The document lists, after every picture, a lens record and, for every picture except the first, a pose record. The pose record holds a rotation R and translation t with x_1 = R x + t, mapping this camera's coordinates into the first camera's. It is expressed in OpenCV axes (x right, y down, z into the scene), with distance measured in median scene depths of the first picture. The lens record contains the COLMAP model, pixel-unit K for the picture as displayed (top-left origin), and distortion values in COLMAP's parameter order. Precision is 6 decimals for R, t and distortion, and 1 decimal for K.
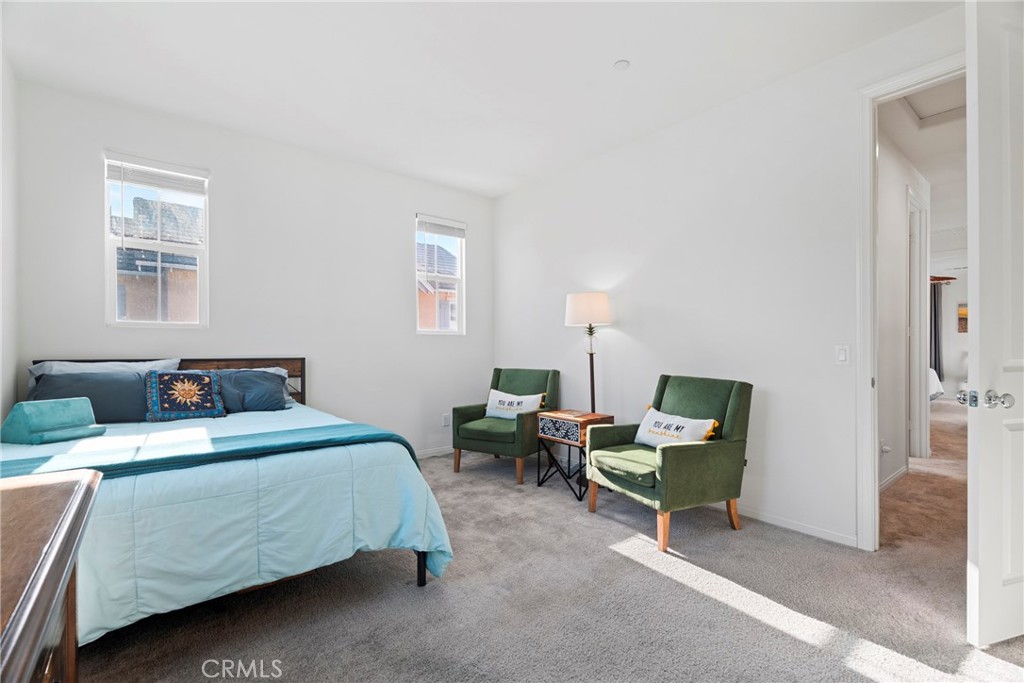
lens RADIAL K [[452.6, 0, 511.3], [0, 452.6, 347.0], [0, 0, 1]] dist [-0.002680, -0.000371]
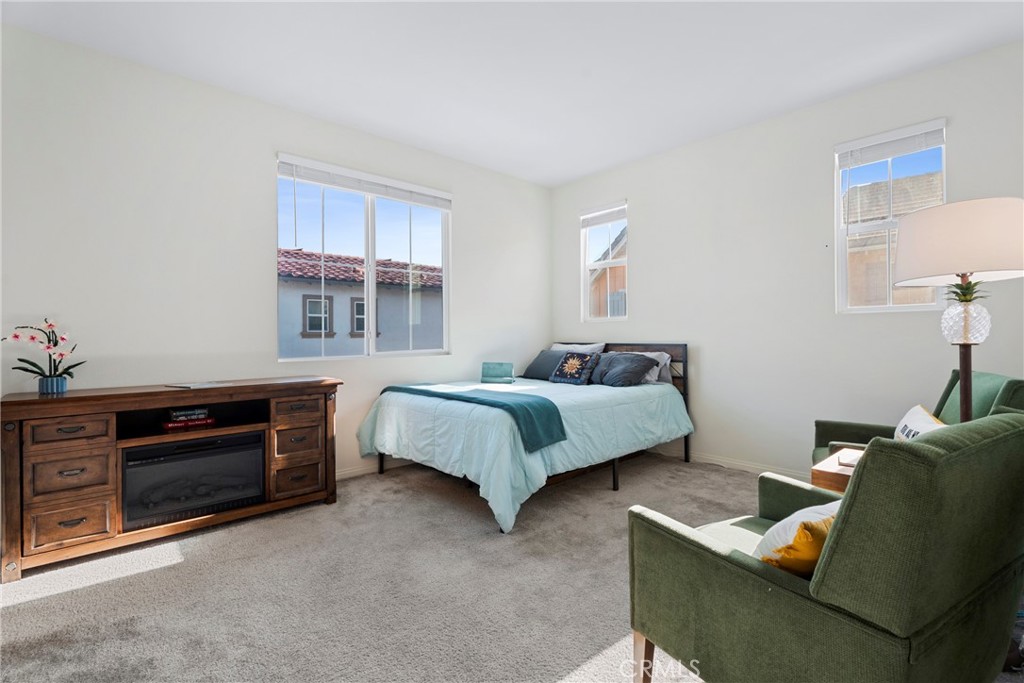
lens RADIAL K [[452.6, 0, 511.4], [0, 452.6, 339.6], [0, 0, 1]] dist [-0.002680, -0.000371]
pose [[0.086539, 0.004958, -0.996236, 0.616984], [0.008379, 0.999949, 0.005705, 0.004163], [0.996213, -0.008841, 0.086493, 0.569362]]
